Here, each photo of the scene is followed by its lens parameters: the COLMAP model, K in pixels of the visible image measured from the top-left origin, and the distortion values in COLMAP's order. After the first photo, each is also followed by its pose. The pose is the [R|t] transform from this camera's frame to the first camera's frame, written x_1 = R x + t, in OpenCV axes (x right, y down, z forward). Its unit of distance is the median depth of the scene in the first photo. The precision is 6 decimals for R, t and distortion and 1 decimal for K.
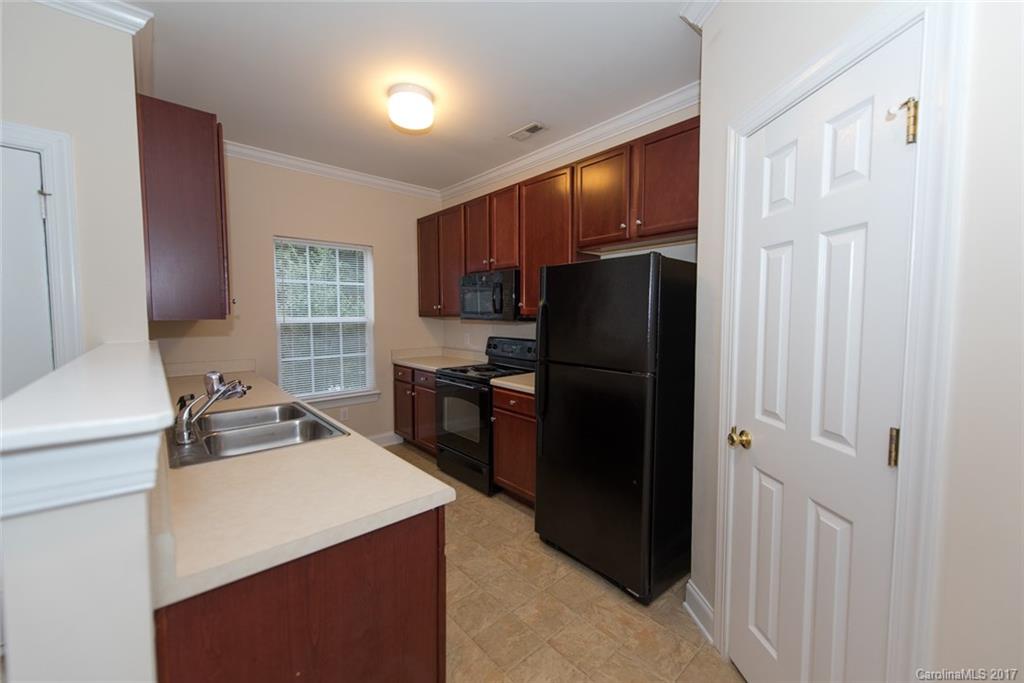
lens RADIAL K [[397.9, 0, 511.8], [0, 397.9, 336.5], [0, 0, 1]] dist [0.023567, -0.007797]
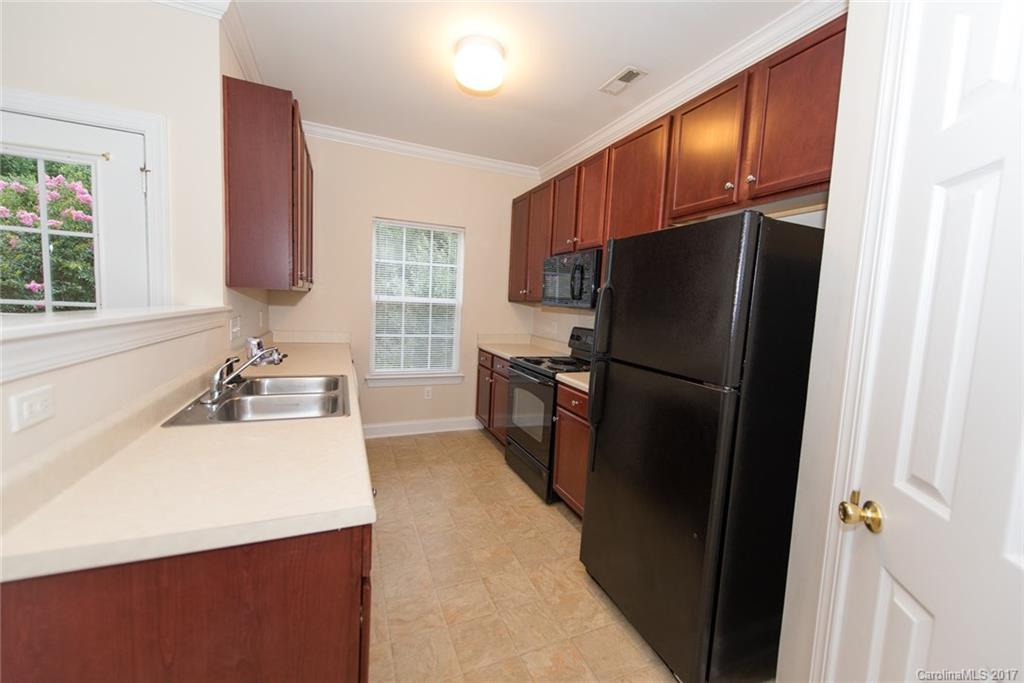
lens RADIAL K [[397.9, 0, 511.8], [0, 397.9, 336.5], [0, 0, 1]] dist [0.023567, -0.007797]
pose [[0.947140, 0.074499, -0.312051, 0.120410], [-0.068132, 0.997186, 0.031271, 0.004691], [0.313502, -0.008358, 0.949551, 0.133052]]
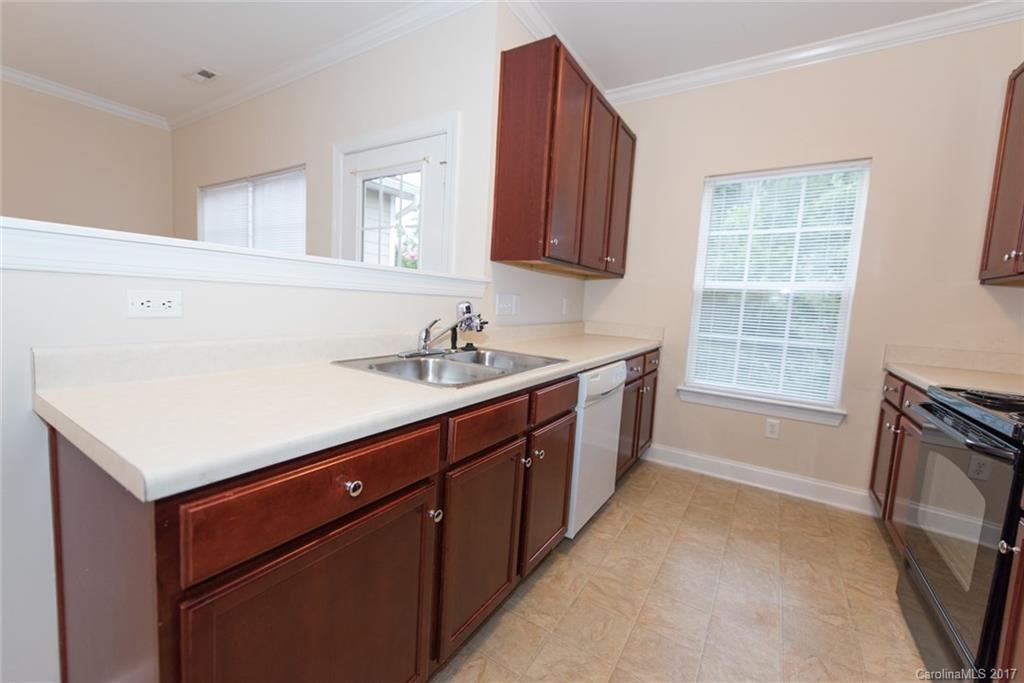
lens RADIAL K [[421.4, 0, 494.9], [0, 421.4, 335.3], [0, 0, 1]] dist [0.000294, -0.000071]
pose [[0.258547, 0.100805, -0.960725, 0.158191], [-0.107677, 0.991350, 0.075041, 0.050196], [0.959979, 0.084046, 0.267165, 0.470292]]
